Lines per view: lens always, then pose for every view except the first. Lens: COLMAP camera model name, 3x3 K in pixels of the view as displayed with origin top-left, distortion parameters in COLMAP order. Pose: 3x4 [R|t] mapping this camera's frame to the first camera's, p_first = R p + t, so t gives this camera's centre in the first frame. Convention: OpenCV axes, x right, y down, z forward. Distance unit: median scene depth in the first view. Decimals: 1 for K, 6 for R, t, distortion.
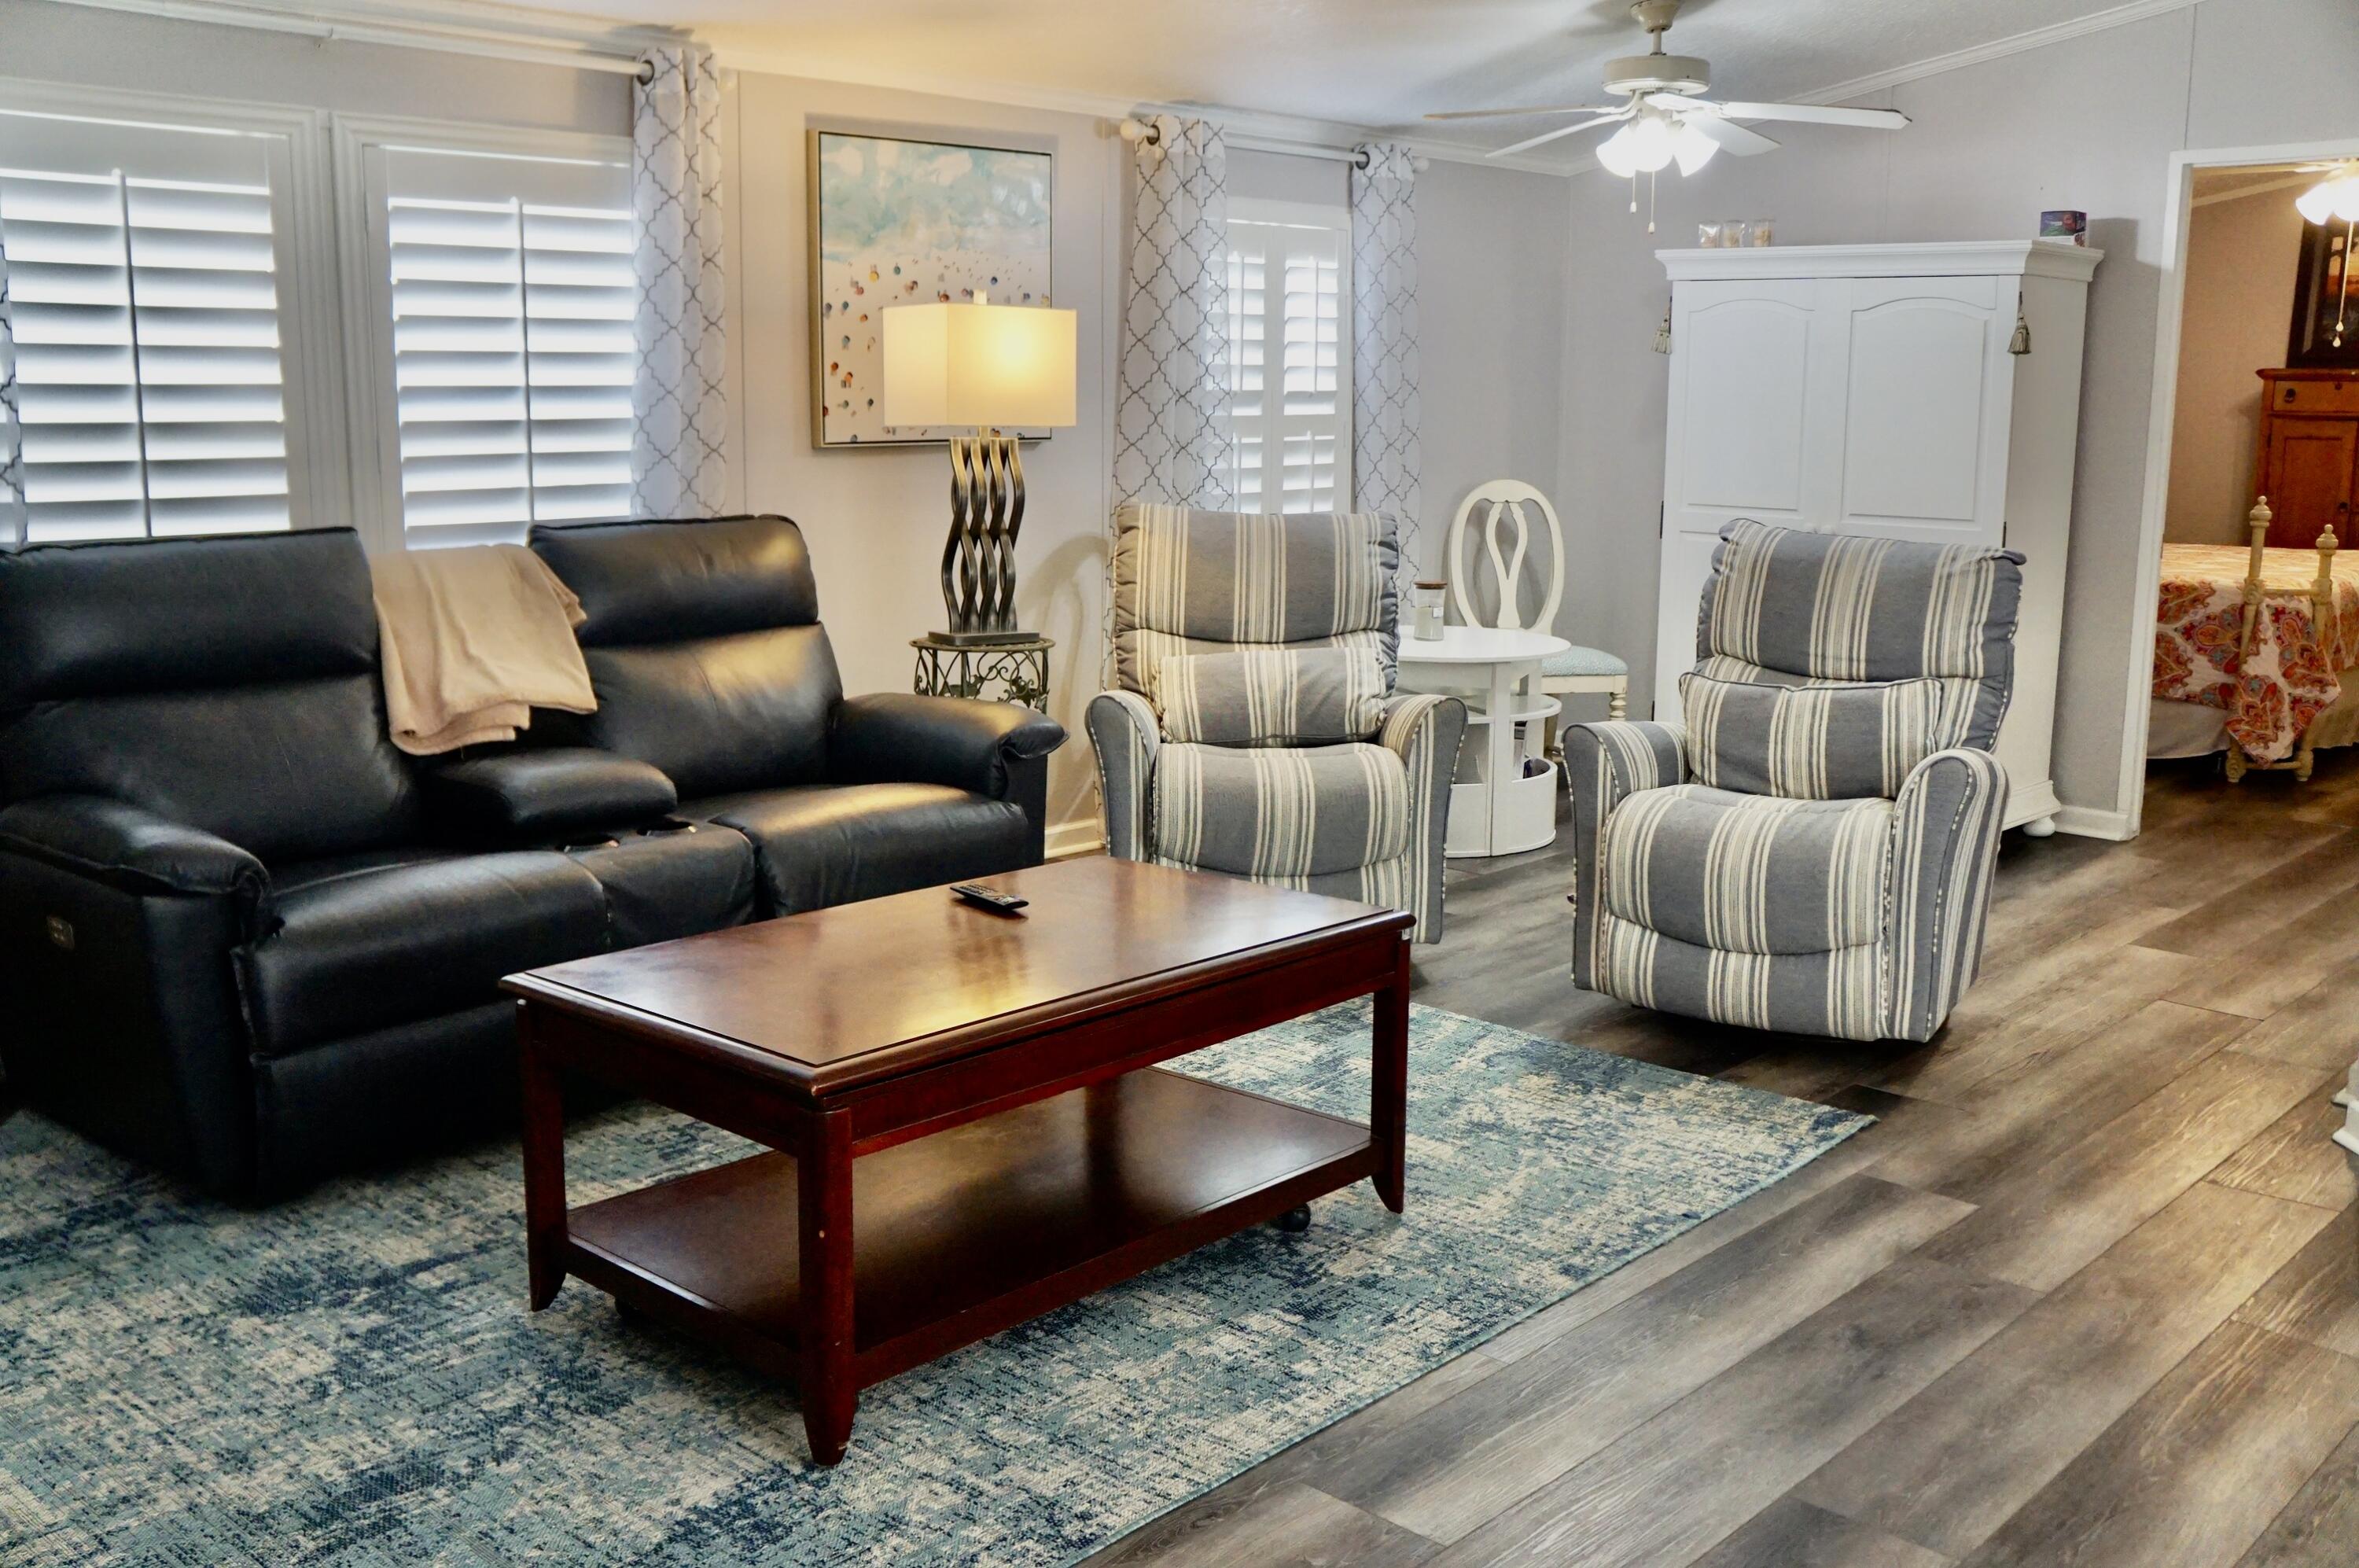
lens RADIAL K [[2178.9, 0, 1178.2], [0, 2178.9, 787.7], [0, 0, 1]] dist [-0.014379, 0.000000]
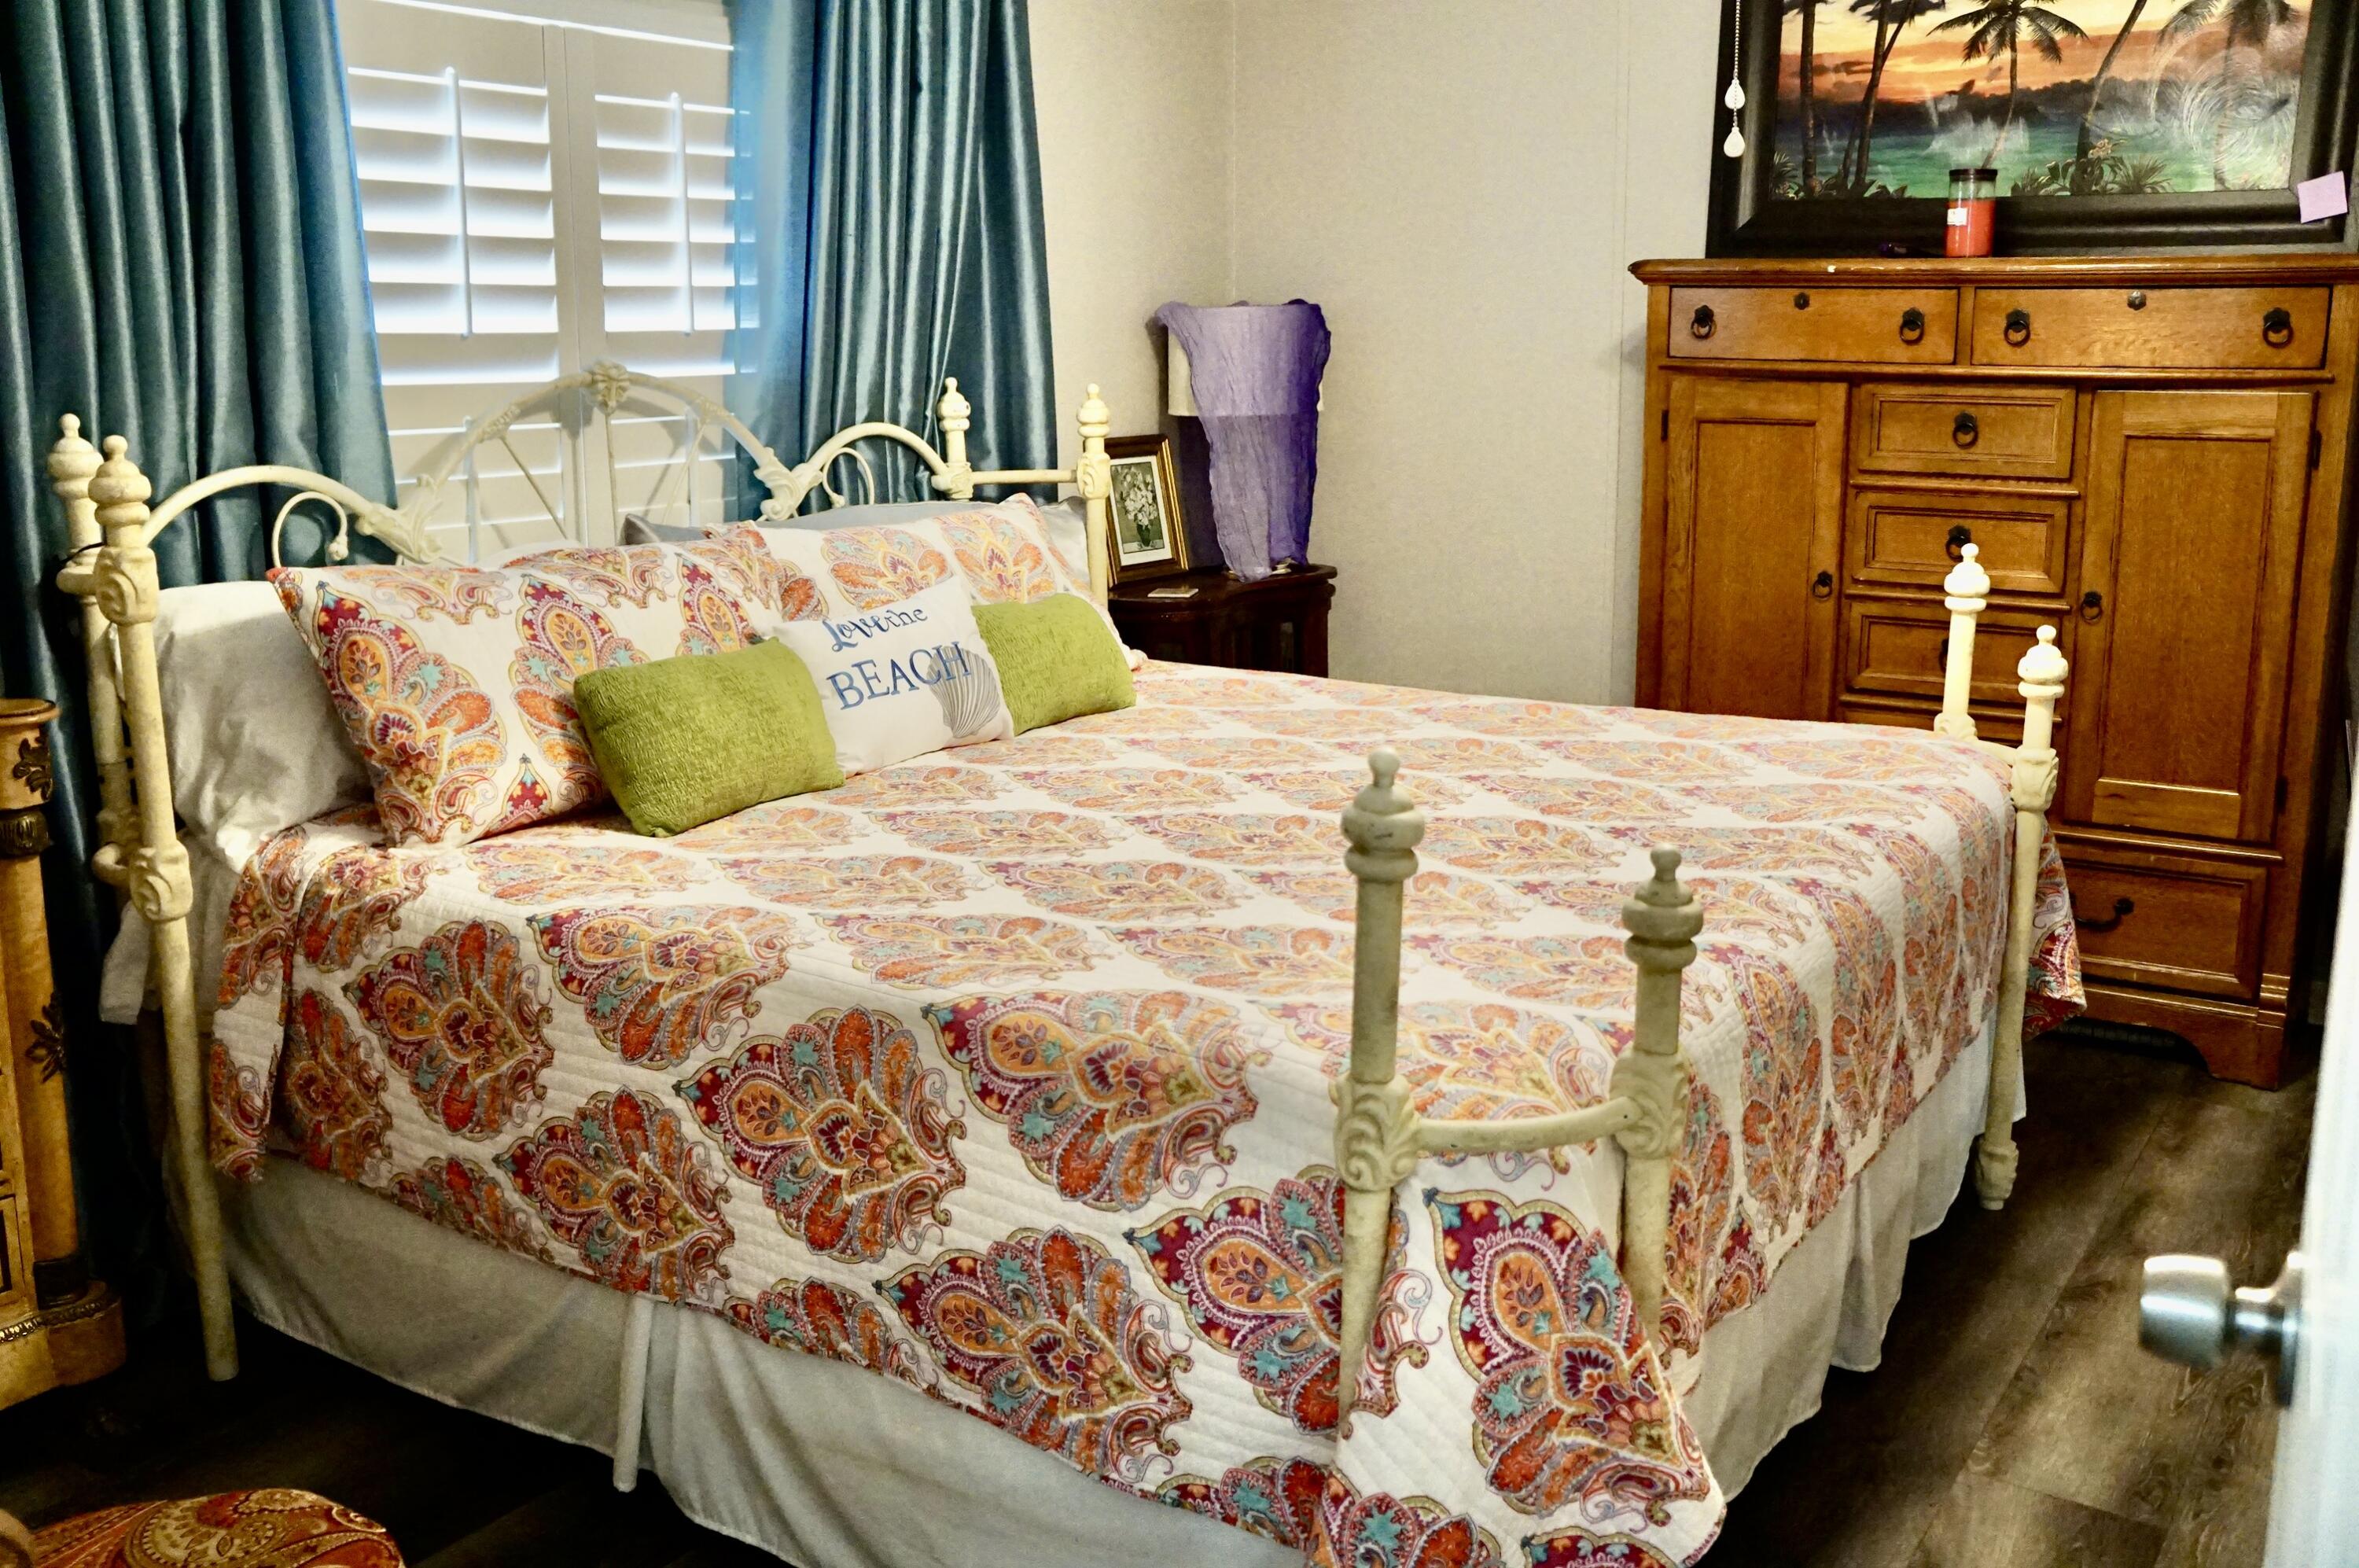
lens RADIAL K [[2178.9, 0, 1177.1], [0, 2178.9, 775.6], [0, 0, 1]] dist [-0.014379, 0.000000]
pose [[0.985685, -0.034821, 0.164961, 0.425304], [0.030386, 0.999108, 0.029332, -0.135426], [-0.165835, -0.023900, 0.985864, 0.747914]]
